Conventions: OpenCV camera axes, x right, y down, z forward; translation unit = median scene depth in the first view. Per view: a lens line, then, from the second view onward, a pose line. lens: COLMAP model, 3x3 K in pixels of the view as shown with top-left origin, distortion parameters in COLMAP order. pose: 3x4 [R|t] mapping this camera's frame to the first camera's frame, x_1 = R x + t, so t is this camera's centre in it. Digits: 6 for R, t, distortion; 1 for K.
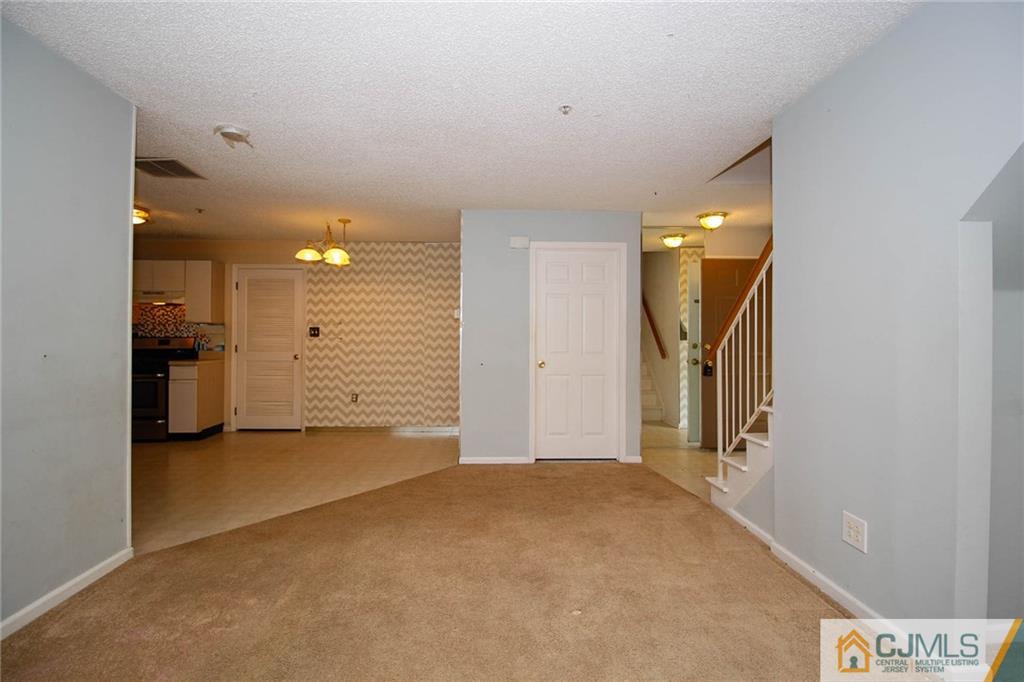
lens RADIAL K [[500.5, 0, 510.2], [0, 500.5, 330.1], [0, 0, 1]] dist [-0.026620, -0.000120]
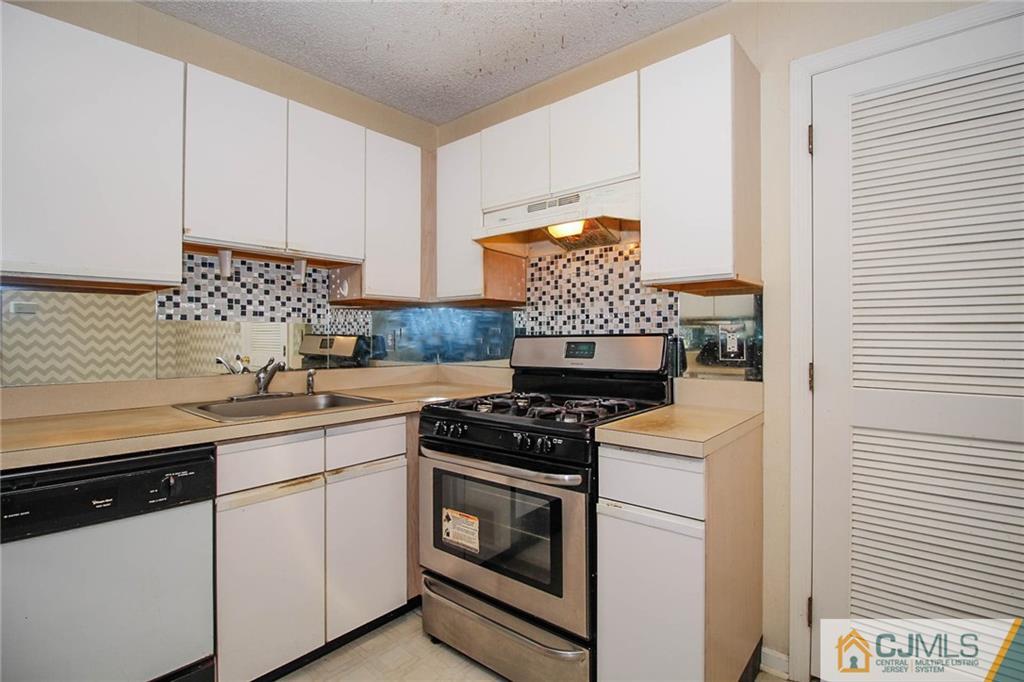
lens RADIAL K [[483.2, 0, 518.8], [0, 483.2, 333.9], [0, 0, 1]] dist [-0.000285, -0.013377]
pose [[0.737159, -0.008218, -0.675669, -0.490962], [0.010679, 0.999943, -0.000512, 0.013184], [0.675635, -0.006839, 0.737205, 0.702545]]
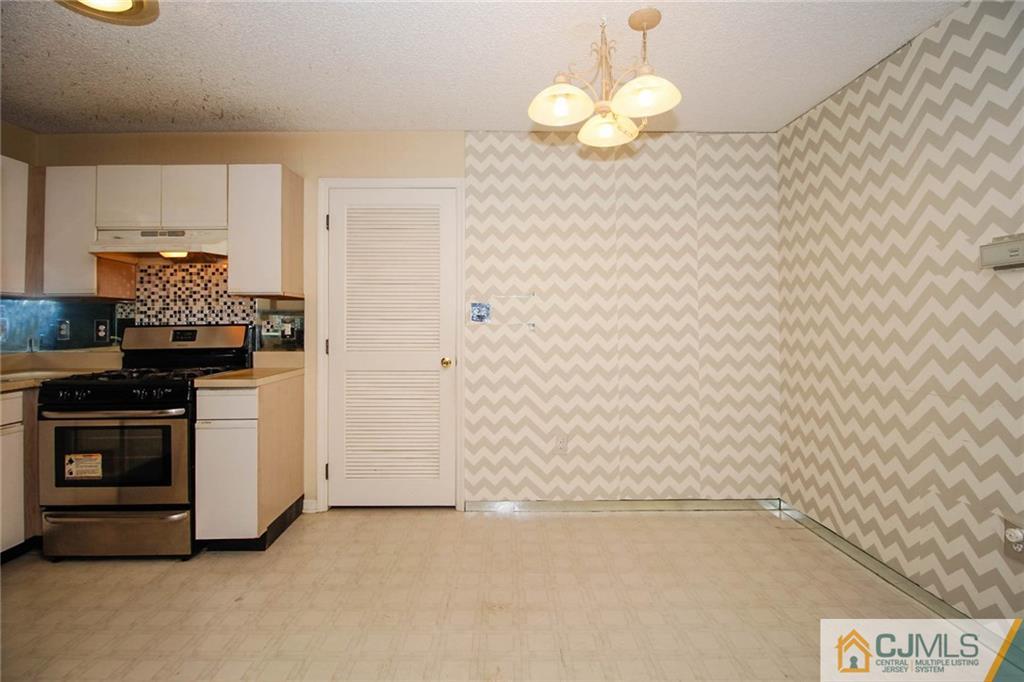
lens RADIAL K [[480.6, 0, 495.9], [0, 480.6, 315.3], [0, 0, 1]] dist [-0.002655, -0.012996]
pose [[0.999146, -0.008303, -0.040480, -0.360228], [0.008135, 0.999958, -0.004320, 0.009132], [0.040514, 0.003987, 0.999171, 0.519037]]
